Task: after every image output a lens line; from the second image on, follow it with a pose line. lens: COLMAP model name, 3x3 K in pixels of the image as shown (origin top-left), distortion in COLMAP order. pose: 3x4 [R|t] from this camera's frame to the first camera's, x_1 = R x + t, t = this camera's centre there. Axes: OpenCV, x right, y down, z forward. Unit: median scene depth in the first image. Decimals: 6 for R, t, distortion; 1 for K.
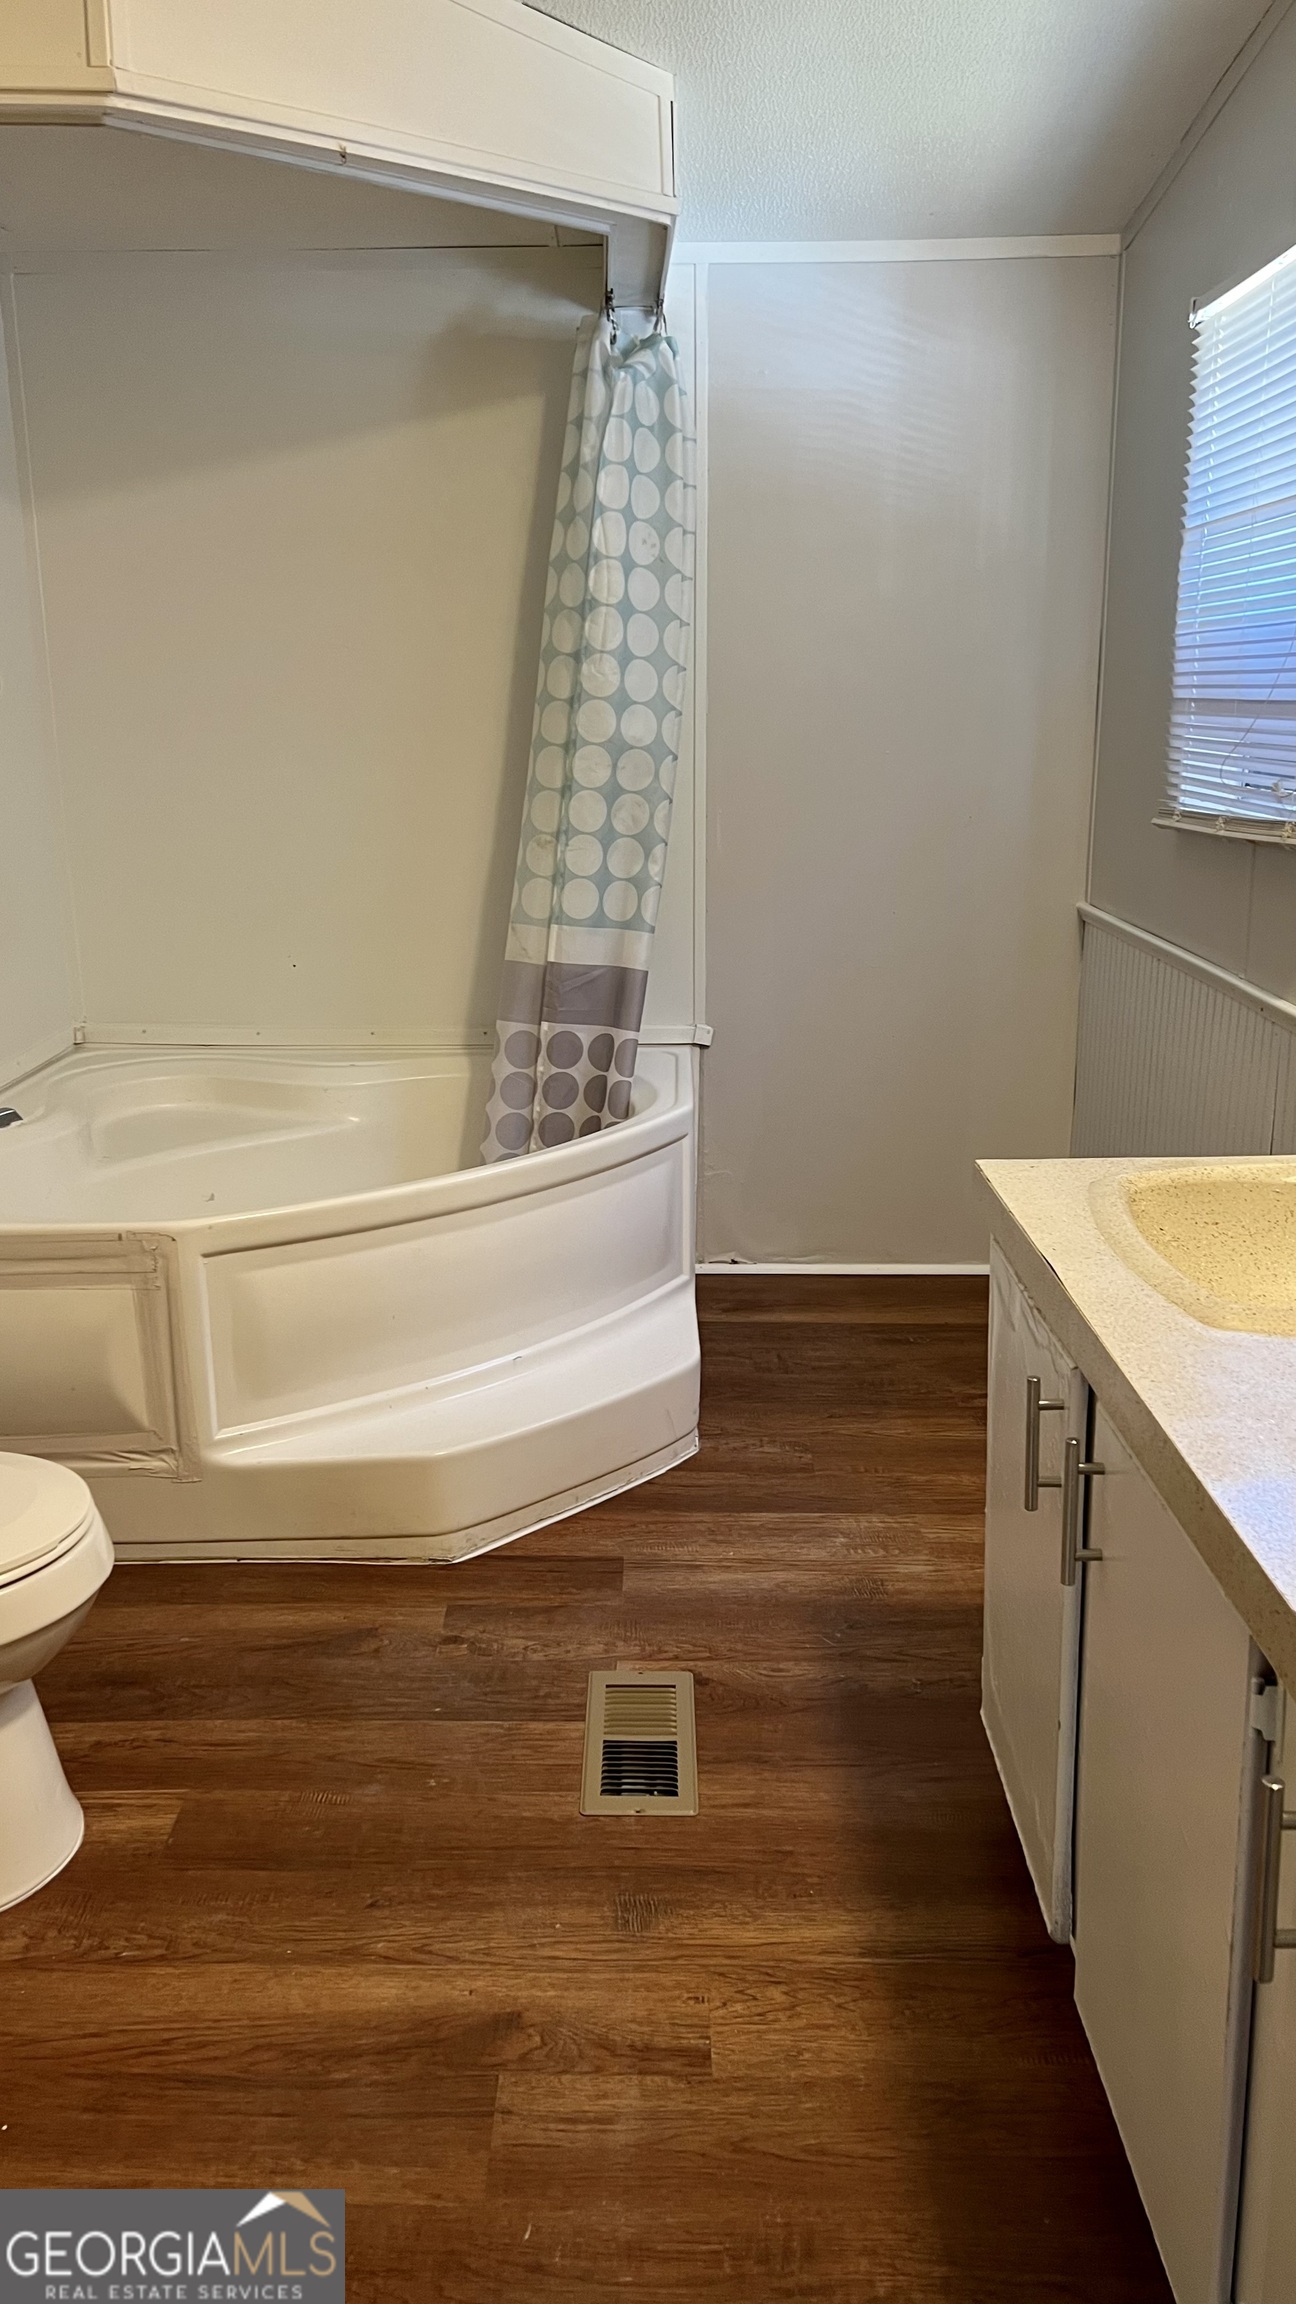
lens RADIAL K [[1731.8, 0, 648.5], [0, 1731.8, 1150.4], [0, 0, 1]] dist [0.069749, -0.074244]
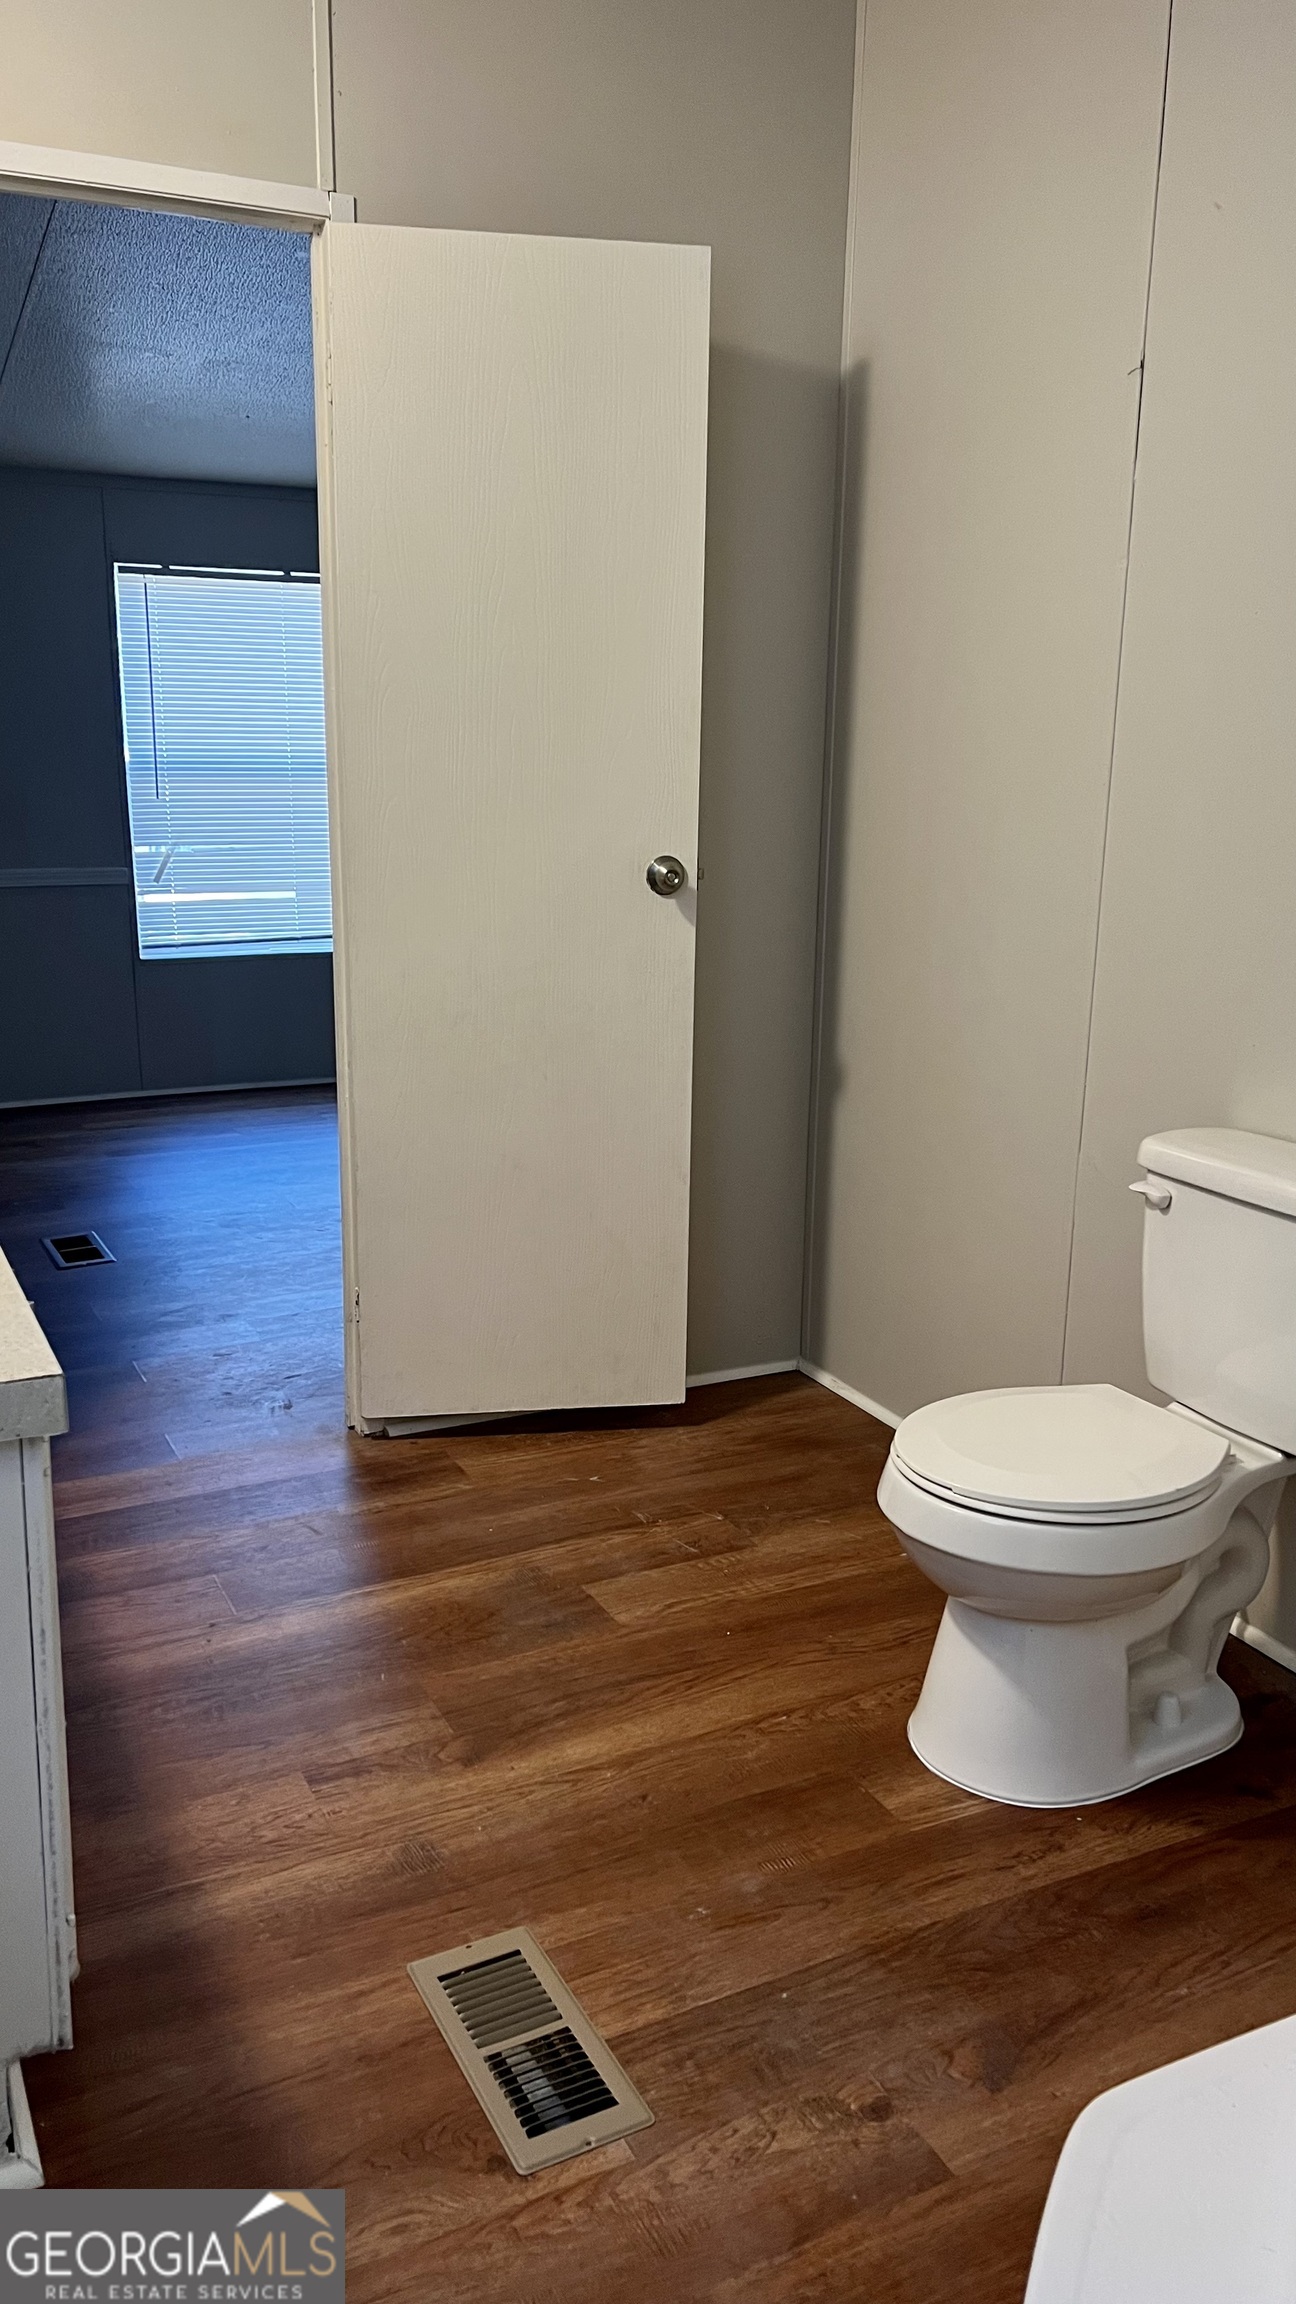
lens RADIAL K [[1731.8, 0, 658.2], [0, 1731.8, 1155.8], [0, 0, 1]] dist [0.069749, -0.074244]
pose [[-0.888791, 0.111863, -0.444451, 0.283682], [-0.110241, 0.889103, 0.444233, -0.432035], [0.444856, 0.443828, -0.777895, 1.658102]]
